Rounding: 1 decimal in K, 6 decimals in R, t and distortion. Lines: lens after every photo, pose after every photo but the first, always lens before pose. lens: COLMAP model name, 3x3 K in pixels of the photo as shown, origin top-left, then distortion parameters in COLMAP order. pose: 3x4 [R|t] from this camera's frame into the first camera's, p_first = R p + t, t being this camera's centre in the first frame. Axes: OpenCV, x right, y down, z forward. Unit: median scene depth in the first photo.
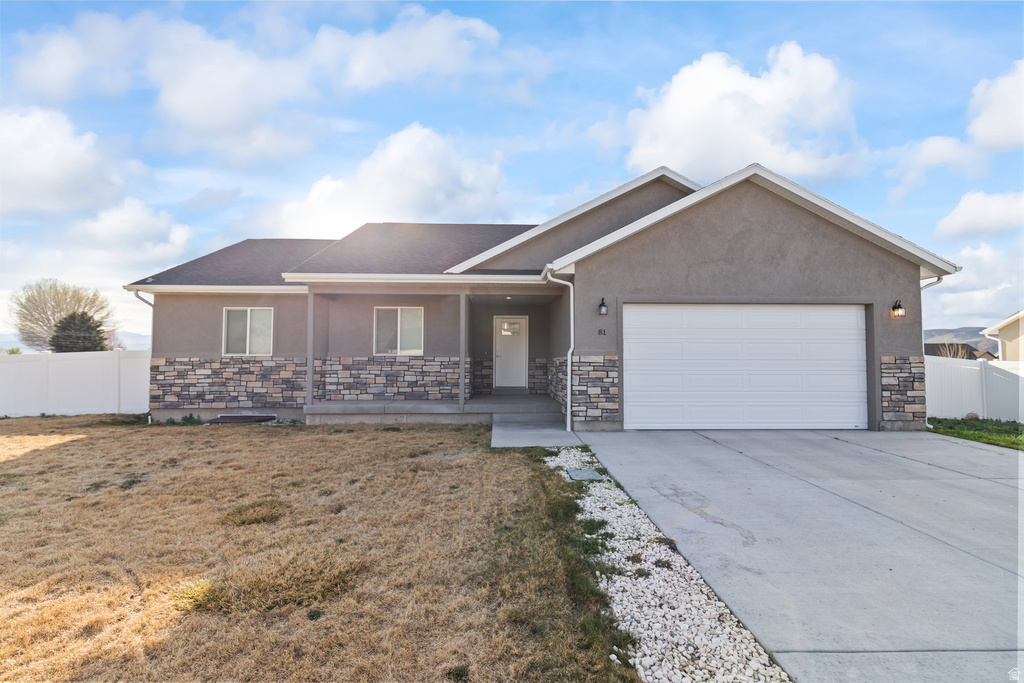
lens RADIAL K [[460.4, 0, 512.0], [0, 460.4, 341.5], [0, 0, 1]] dist [0.016014, -0.000265]
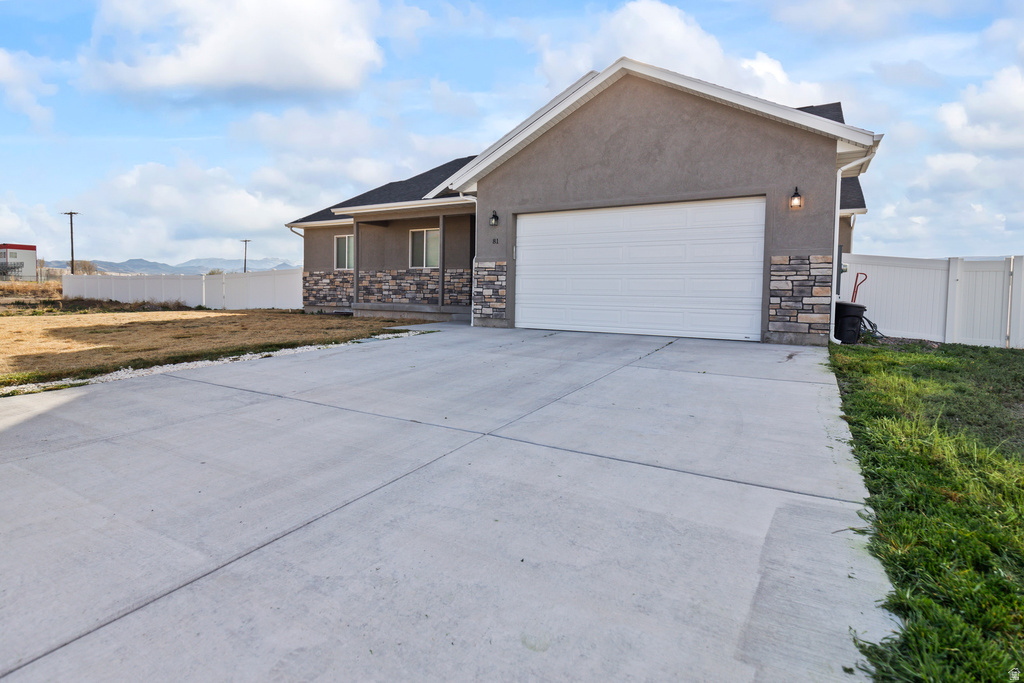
lens RADIAL K [[493.5, 0, 528.2], [0, 493.5, 307.5], [0, 0, 1]] dist [0.034452, -0.000057]
pose [[0.856290, 0.028557, -0.515706, 0.875504], [0.008981, 0.997496, 0.070149, 0.056849], [0.516418, -0.064700, 0.853889, -0.011345]]
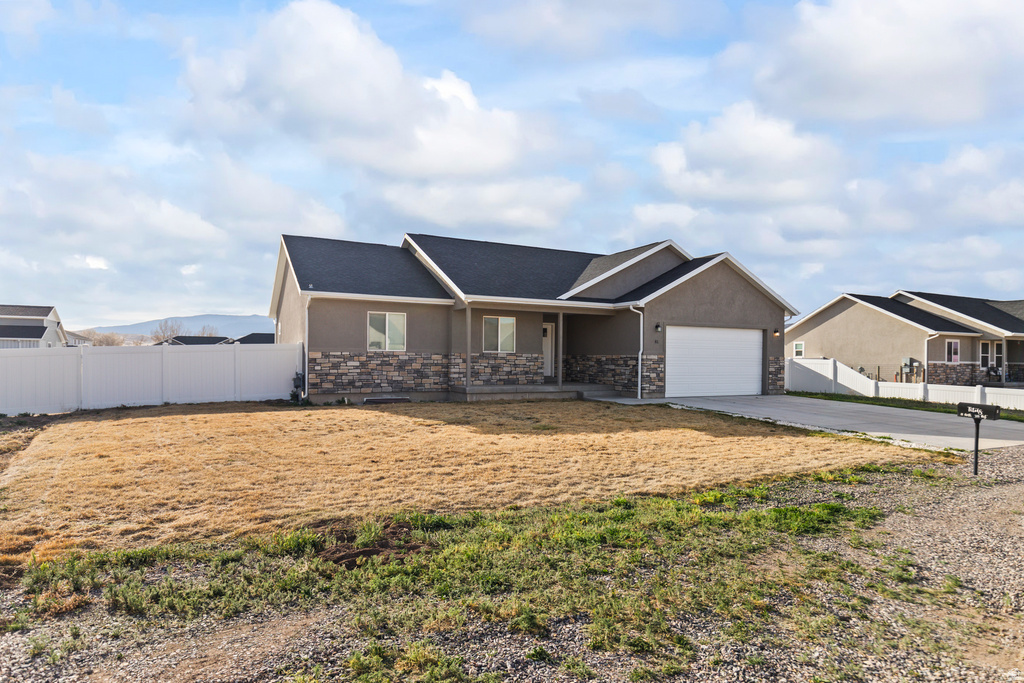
lens RADIAL K [[596.4, 0, 510.4], [0, 596.4, 356.0], [0, 0, 1]] dist [0.046999, 0.000184]
pose [[0.900373, 0.009356, 0.435019, -1.250857], [-0.029790, 0.998748, 0.040179, -0.039442], [-0.434099, -0.049135, 0.899524, -0.774830]]
